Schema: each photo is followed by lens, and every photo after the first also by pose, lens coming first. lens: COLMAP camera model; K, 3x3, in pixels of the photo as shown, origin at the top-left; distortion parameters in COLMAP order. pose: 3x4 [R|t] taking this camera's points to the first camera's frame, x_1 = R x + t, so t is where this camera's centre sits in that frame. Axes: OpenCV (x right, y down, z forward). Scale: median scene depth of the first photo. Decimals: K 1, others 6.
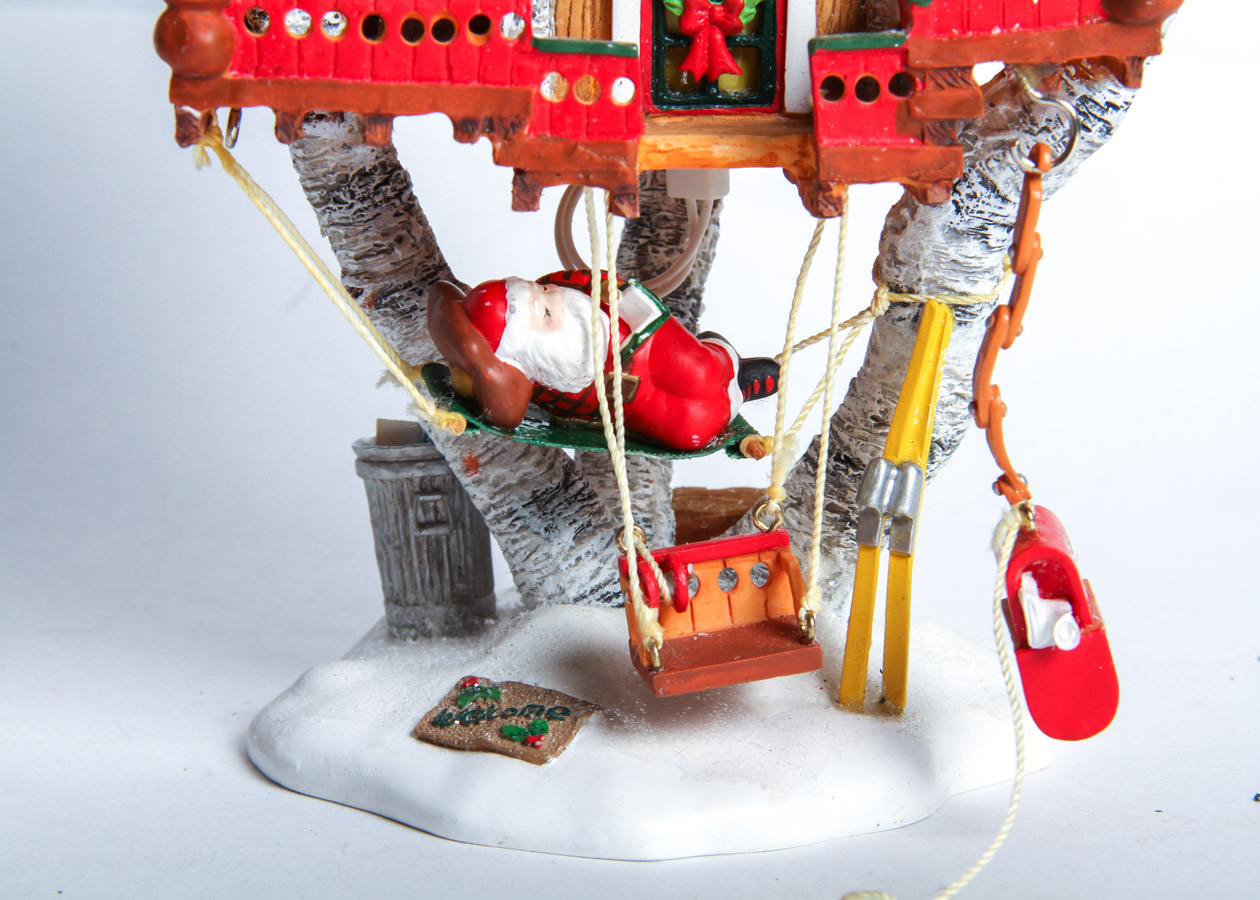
lens RADIAL K [[3903.3, 0, 630.8], [0, 3903.3, 448.1], [0, 0, 1]] dist [0.222130, 0.000000]
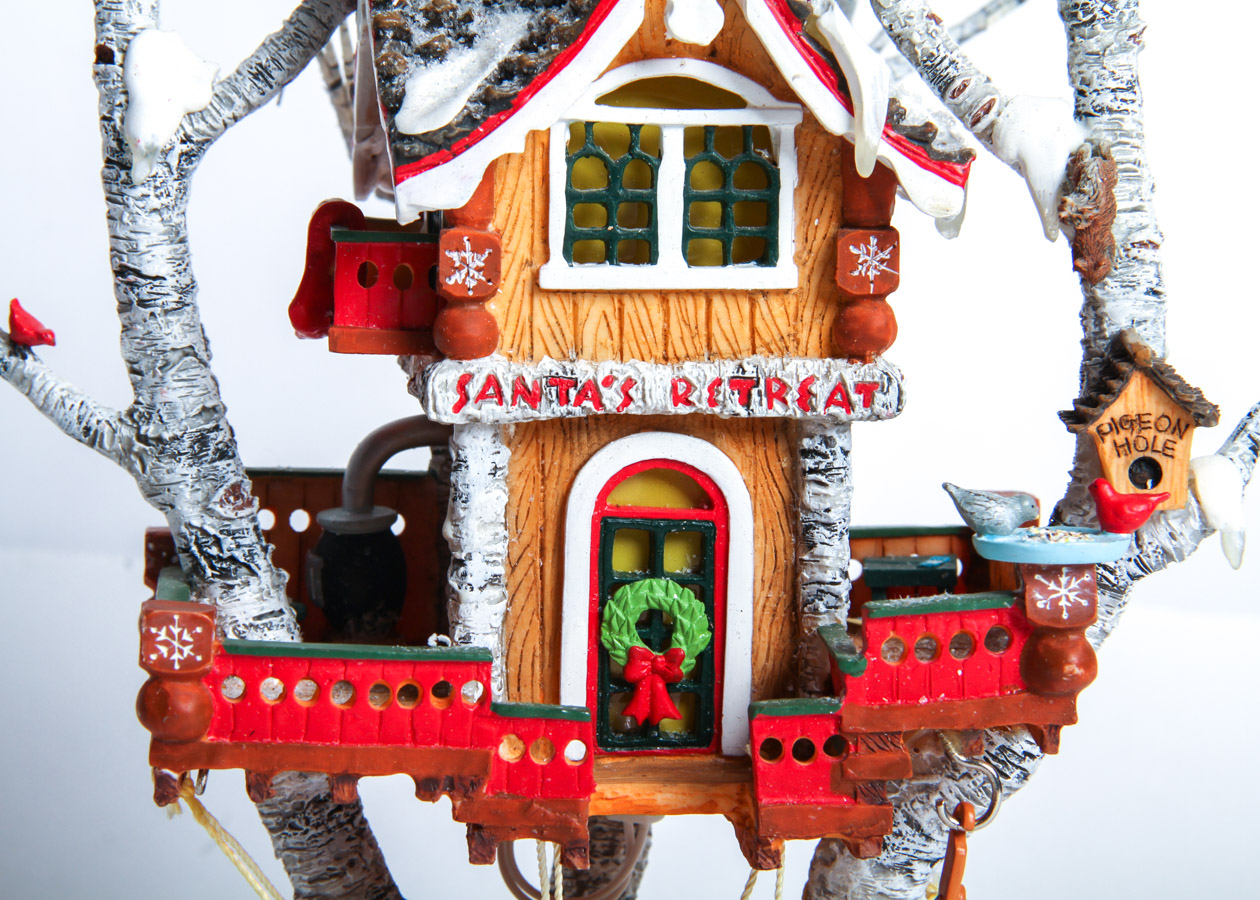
lens RADIAL K [[4147.8, 0, 629.6], [0, 4147.8, 443.3], [0, 0, 1]] dist [0.277667, 0.000000]
pose [[0.999217, 0.007552, 0.038849, -0.030224], [-0.004401, 0.996740, -0.080566, -0.079483], [-0.039331, 0.080332, 0.995992, -0.129504]]
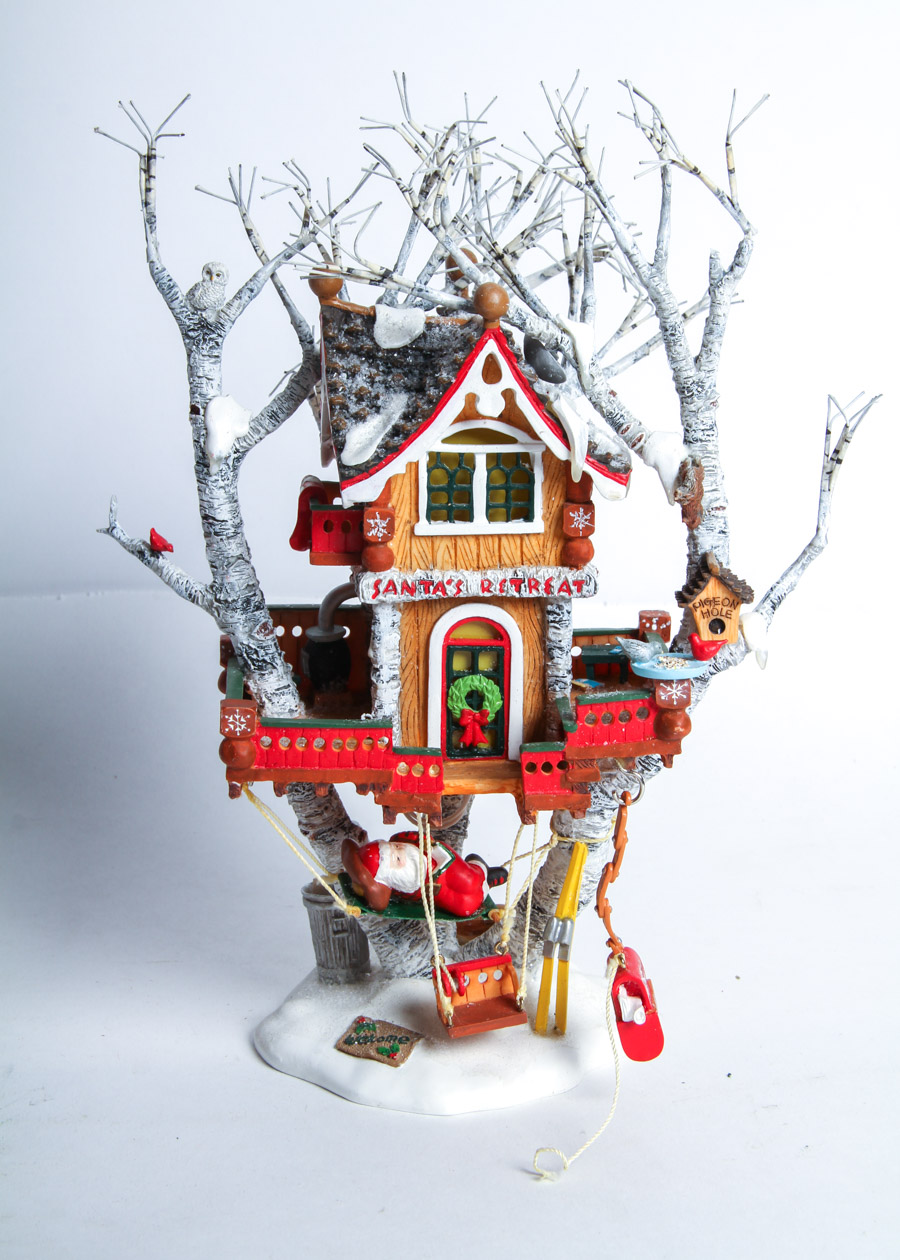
lens RADIAL K [[2463.2, 0, 447.4], [0, 2463.2, 642.4], [0, 0, 1]] dist [0.110287, 0.000000]
pose [[0.999809, -0.005997, 0.018615, -0.018736], [0.005170, 0.999012, 0.044147, -0.210587], [-0.018862, -0.044042, 0.998852, -0.342643]]
